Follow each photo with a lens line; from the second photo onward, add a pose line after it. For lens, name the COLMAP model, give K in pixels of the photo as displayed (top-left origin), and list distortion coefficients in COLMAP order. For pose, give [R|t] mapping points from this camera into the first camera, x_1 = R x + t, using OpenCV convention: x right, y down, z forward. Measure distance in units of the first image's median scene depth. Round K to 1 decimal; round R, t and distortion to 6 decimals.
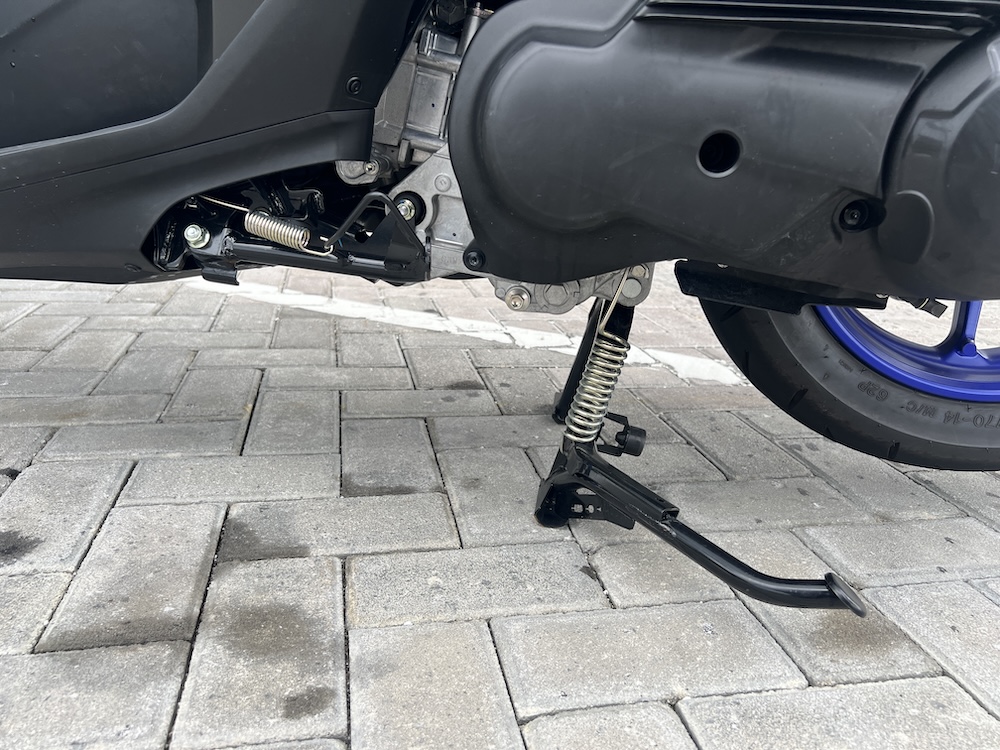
lens RADIAL K [[707.4, 0, 500.0], [0, 707.4, 375.0], [0, 0, 1]] dist [0.000973, -0.038790]
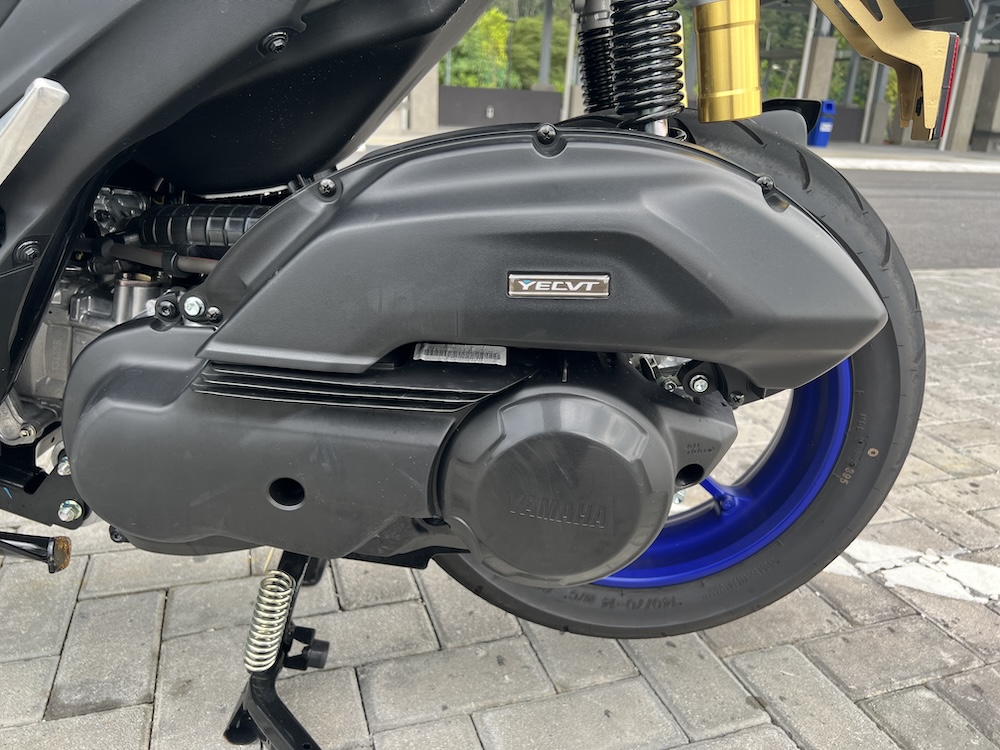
lens RADIAL K [[707.4, 0, 500.0], [0, 707.4, 375.0], [0, 0, 1]] dist [0.000973, -0.038790]
pose [[0.988134, -0.043049, 0.147440, 0.303185], [0.042387, 0.999072, 0.007629, -0.307816], [-0.147632, -0.001289, 0.989042, -0.096078]]
